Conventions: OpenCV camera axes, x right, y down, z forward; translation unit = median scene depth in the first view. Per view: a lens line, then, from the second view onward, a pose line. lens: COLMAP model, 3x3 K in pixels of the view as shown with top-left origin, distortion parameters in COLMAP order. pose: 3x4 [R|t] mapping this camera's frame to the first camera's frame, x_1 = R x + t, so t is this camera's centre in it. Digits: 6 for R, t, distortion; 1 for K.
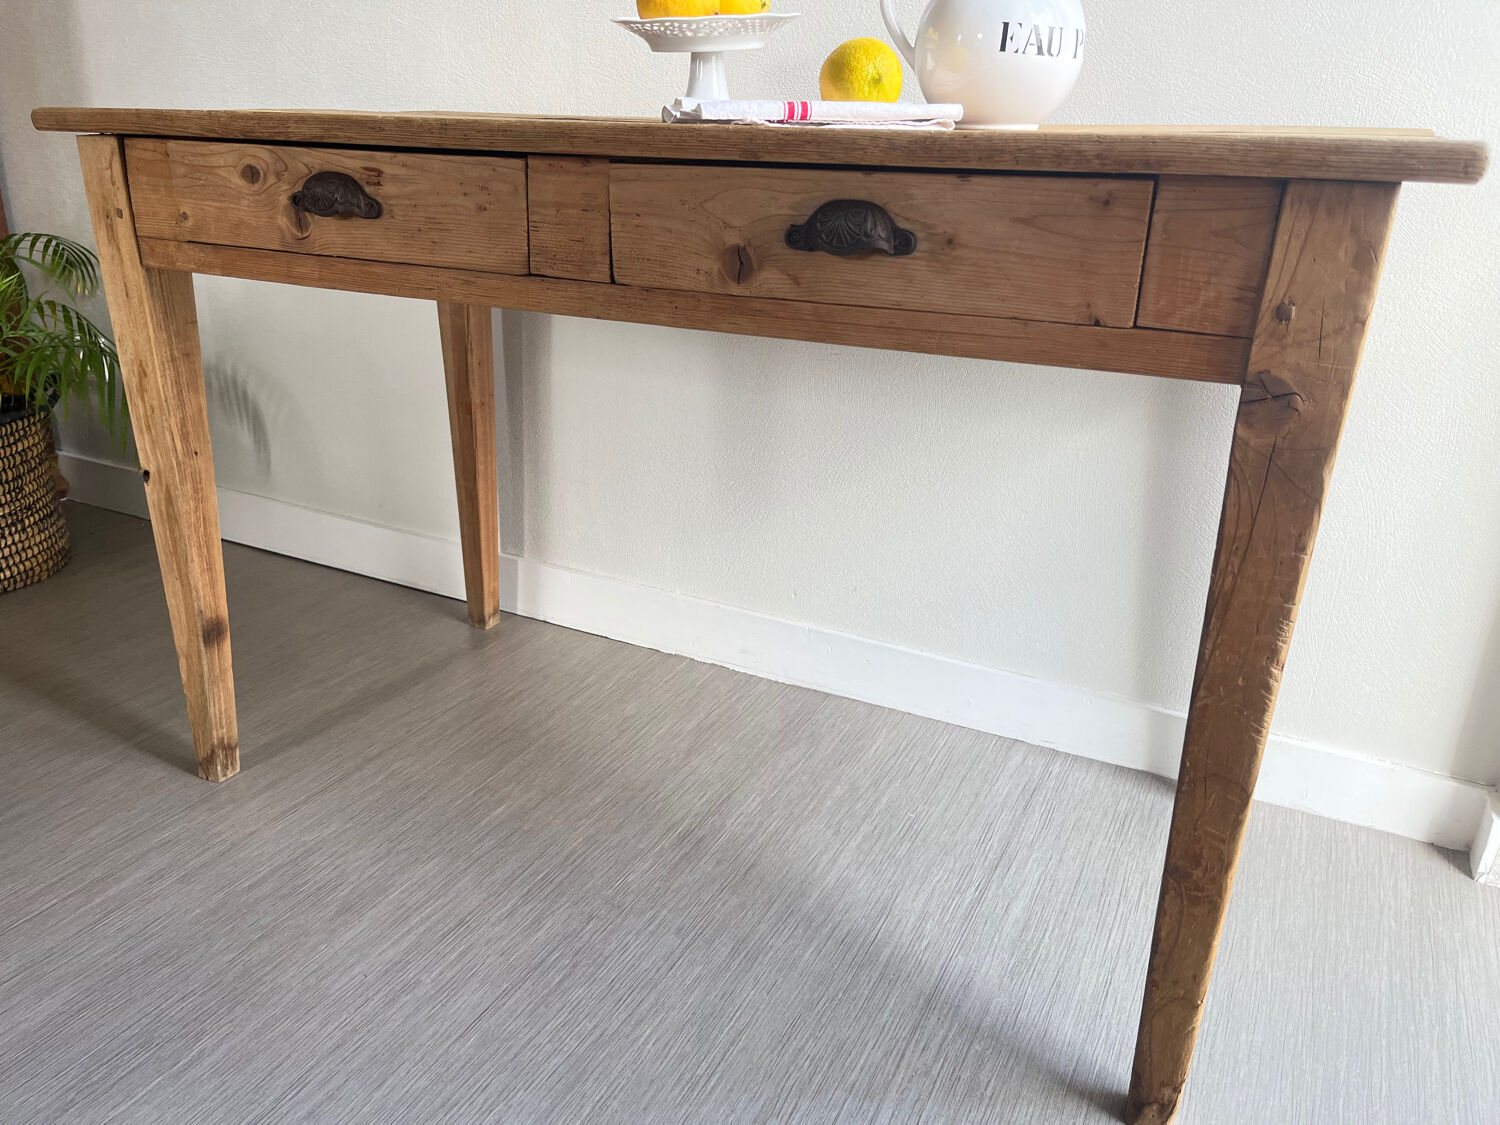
lens RADIAL K [[1151.0, 0, 737.5], [0, 1151.0, 554.5], [0, 0, 1]] dist [0.066721, -0.094806]
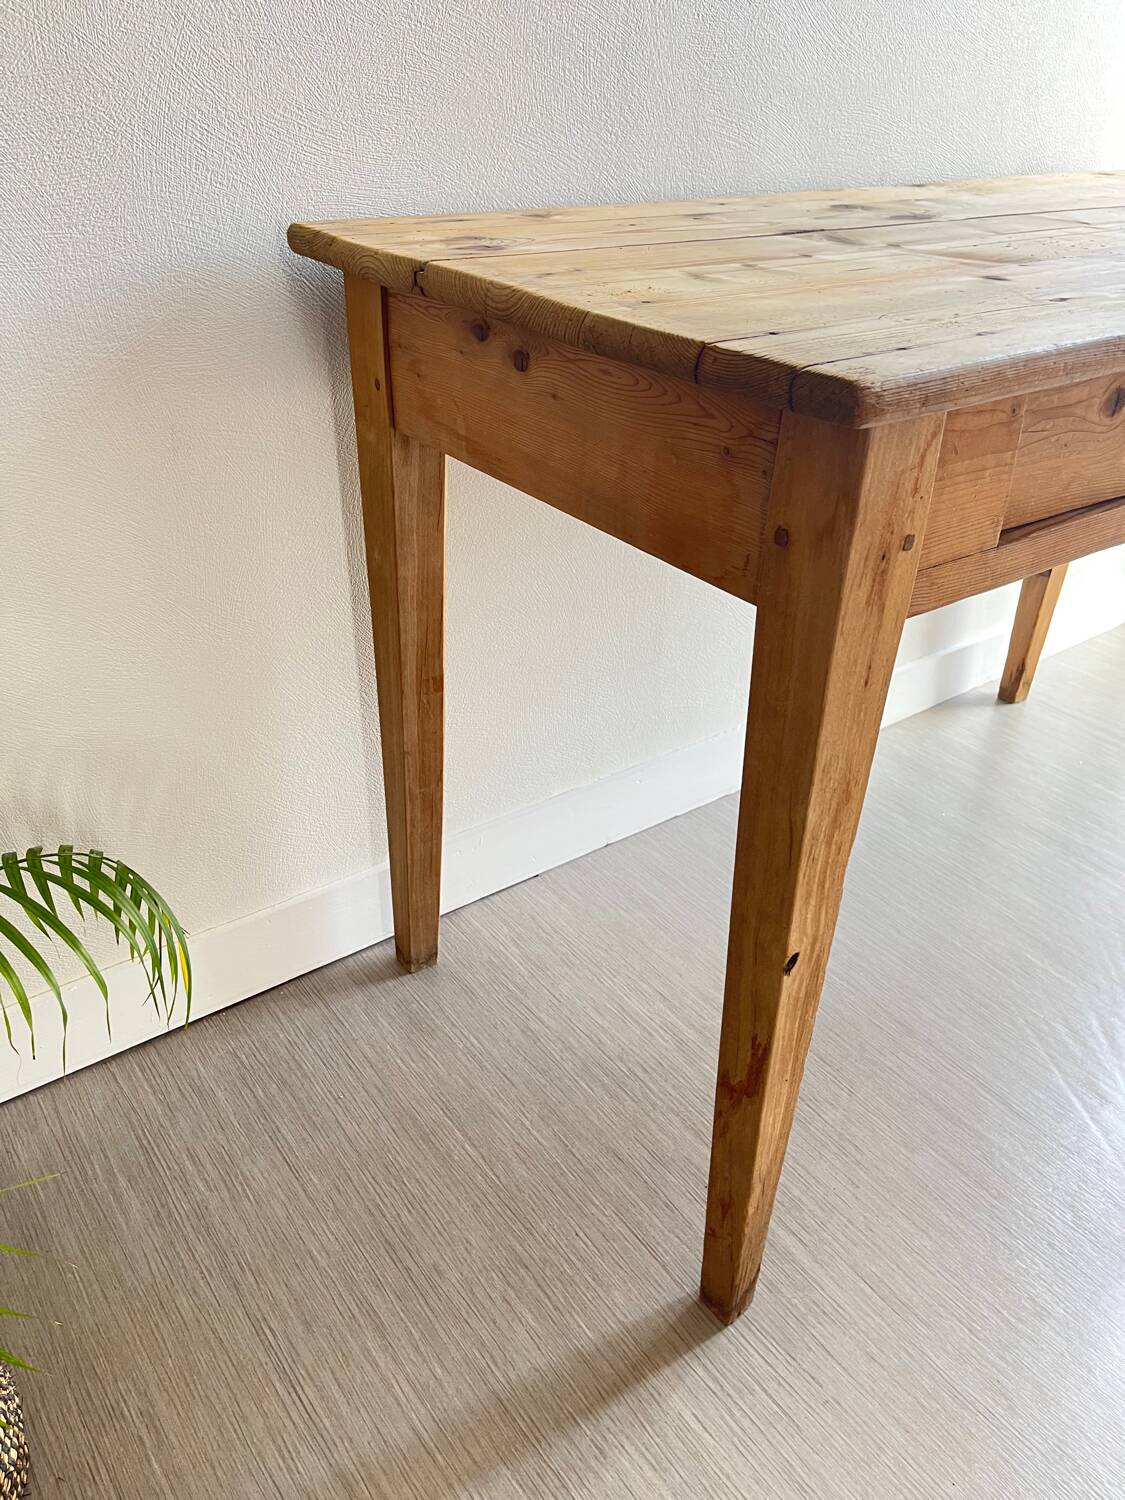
lens RADIAL K [[1151.0, 0, 564.3], [0, 1151.0, 749.0], [0, 0, 1]] dist [0.066721, -0.094806]
pose [[0.454598, -0.466233, 0.758925, -1.078833], [0.311109, 0.881507, 0.355185, -0.459548], [-0.834597, 0.074642, 0.545781, 0.869581]]
